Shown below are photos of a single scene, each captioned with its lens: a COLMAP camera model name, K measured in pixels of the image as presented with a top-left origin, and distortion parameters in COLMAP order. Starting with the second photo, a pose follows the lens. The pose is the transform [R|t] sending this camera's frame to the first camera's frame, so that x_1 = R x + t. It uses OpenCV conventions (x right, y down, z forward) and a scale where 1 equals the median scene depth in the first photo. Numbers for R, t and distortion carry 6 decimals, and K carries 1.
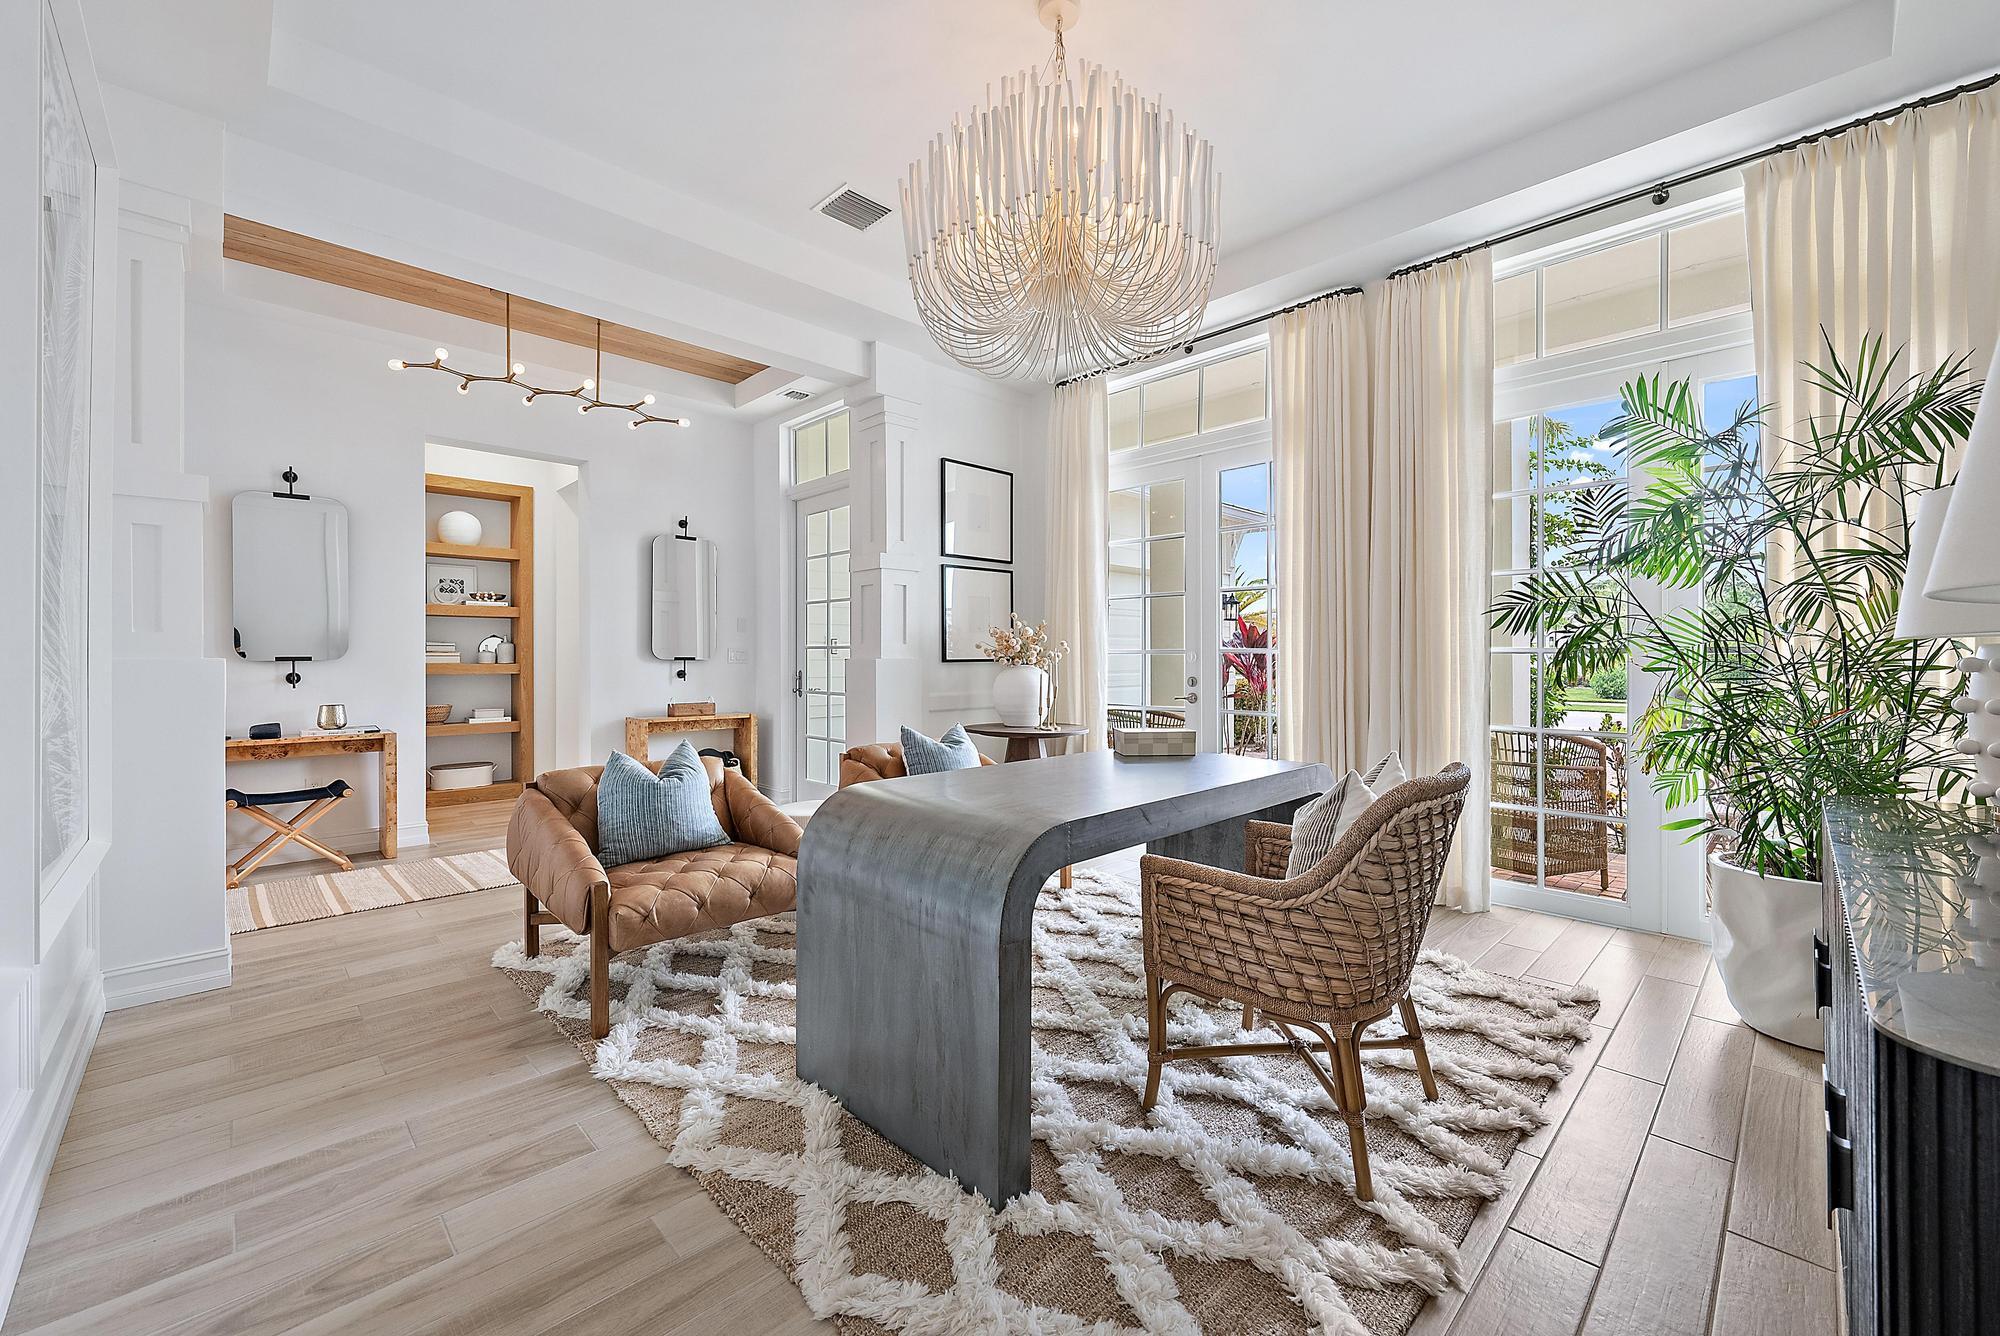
lens RADIAL K [[795.0, 0, 1000.0], [0, 795.0, 668.0], [0, 0, 1]] dist [0.000138, -0.000014]
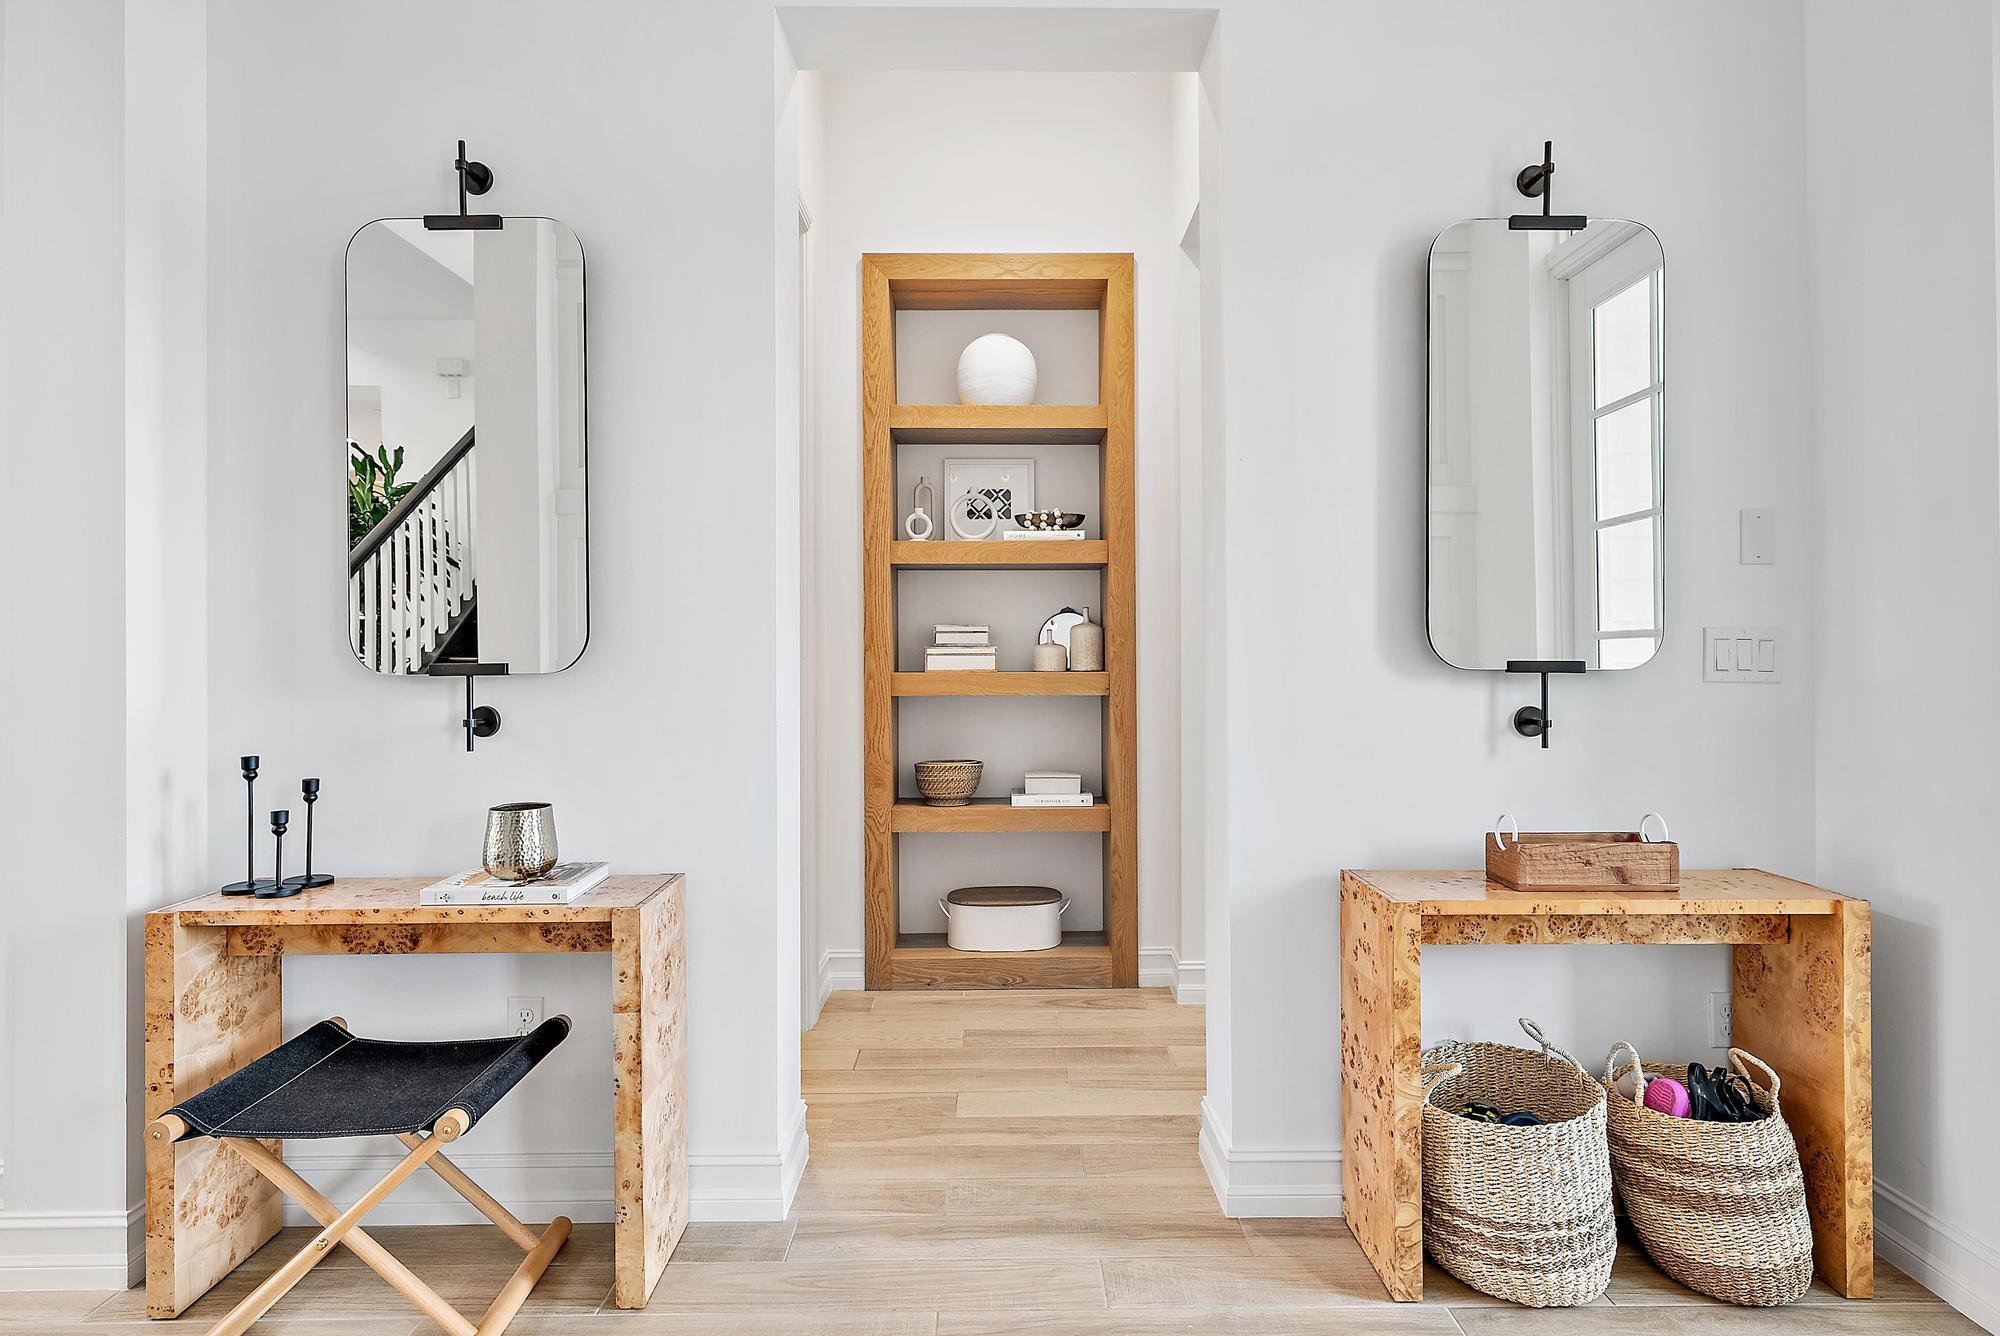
lens RADIAL K [[1081.3, 0, 998.2], [0, 1081.3, 641.4], [0, 0, 1]] dist [-0.000971, 0.000055]
pose [[0.727752, -0.009901, -0.685769, -0.254444], [-0.003429, 0.999831, -0.018075, -0.011474], [0.685831, 0.015506, 0.727595, 0.548754]]
